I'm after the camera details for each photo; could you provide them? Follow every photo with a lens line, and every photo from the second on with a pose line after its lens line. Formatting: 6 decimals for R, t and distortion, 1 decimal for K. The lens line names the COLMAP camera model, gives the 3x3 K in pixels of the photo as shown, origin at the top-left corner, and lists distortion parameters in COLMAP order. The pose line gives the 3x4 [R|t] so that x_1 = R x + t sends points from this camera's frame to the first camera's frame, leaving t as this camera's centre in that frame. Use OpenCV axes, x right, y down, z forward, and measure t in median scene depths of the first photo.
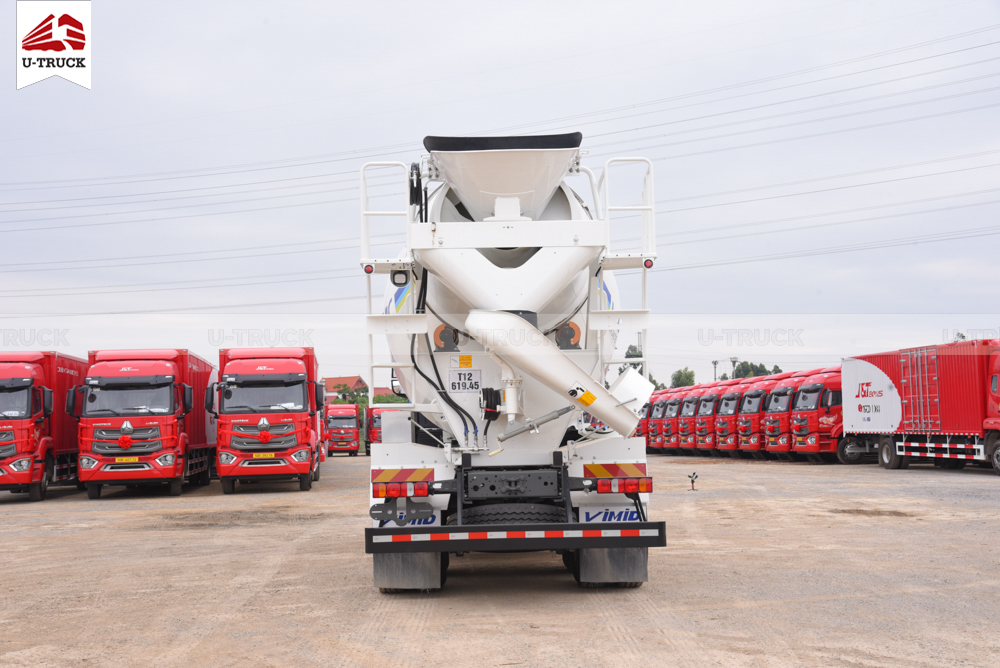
lens RADIAL K [[1350.8, 0, 493.4], [0, 1350.8, 337.2], [0, 0, 1]] dist [0.146343, 0.000000]
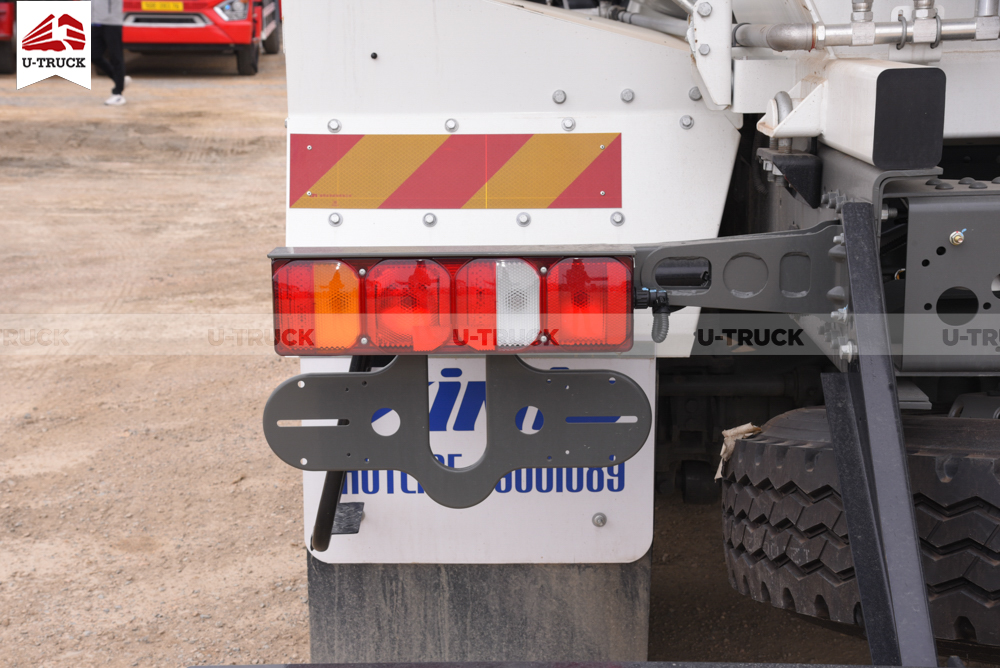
lens RADIAL K [[1748.5, 0, 503.6], [0, 1748.5, 340.8], [0, 0, 1]] dist [0.389382, 0.000000]
pose [[0.999705, 0.016315, -0.017986, -0.055211], [-0.010869, 0.962967, 0.269402, 0.058521], [0.021715, -0.269127, 0.962860, 0.753338]]
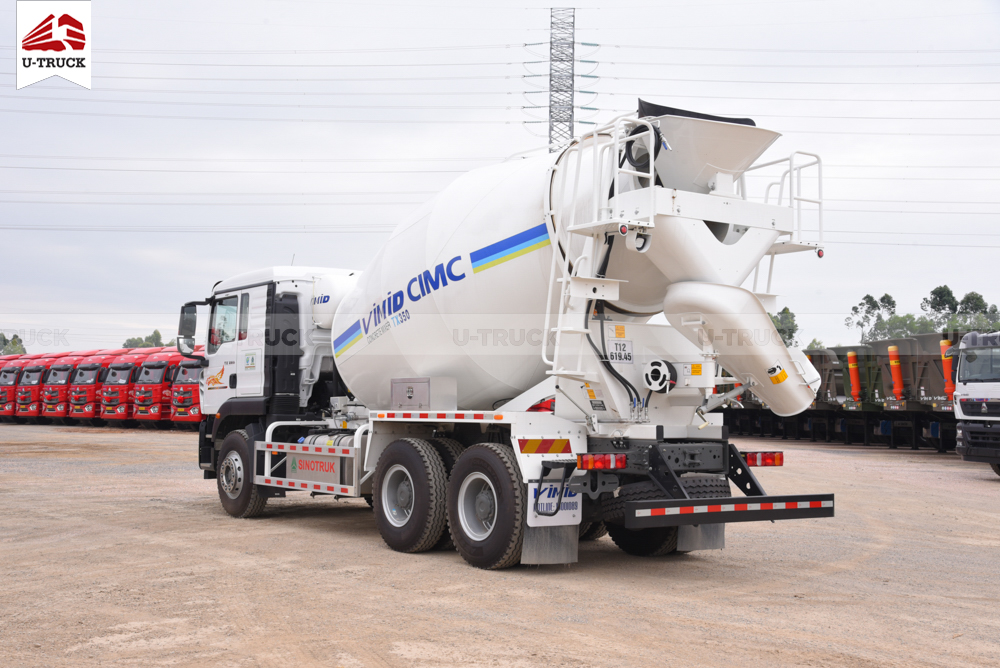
lens RADIAL K [[1214.1, 0, 494.7], [0, 1214.1, 332.0], [0, 0, 1]] dist [0.079822, 0.000000]
pose [[0.821833, 0.067290, 0.565741, -0.584028], [-0.073410, 0.997230, -0.011972, 0.034702], [-0.564979, -0.031692, 0.824496, 0.314537]]
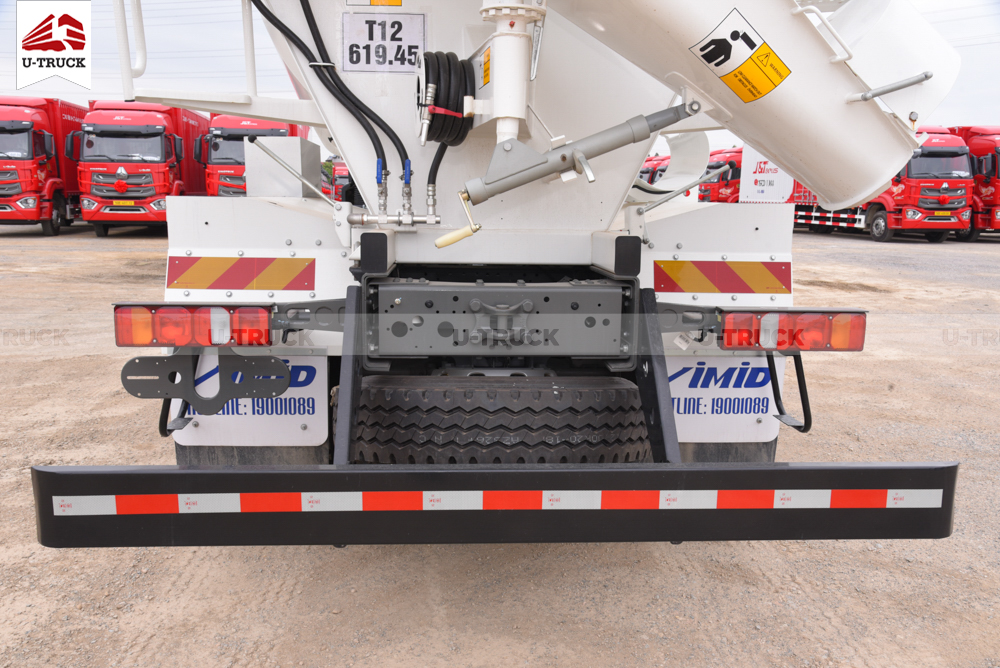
lens RADIAL K [[873.8, 0, 502.7], [0, 873.8, 347.2], [0, 0, 1]] dist [-0.003061, 0.051256]
pose [[0.998143, 0.027808, 0.054199, 0.001931], [-0.040073, 0.969853, 0.240374, 0.054472], [-0.045881, -0.242100, 0.969166, 0.716501]]
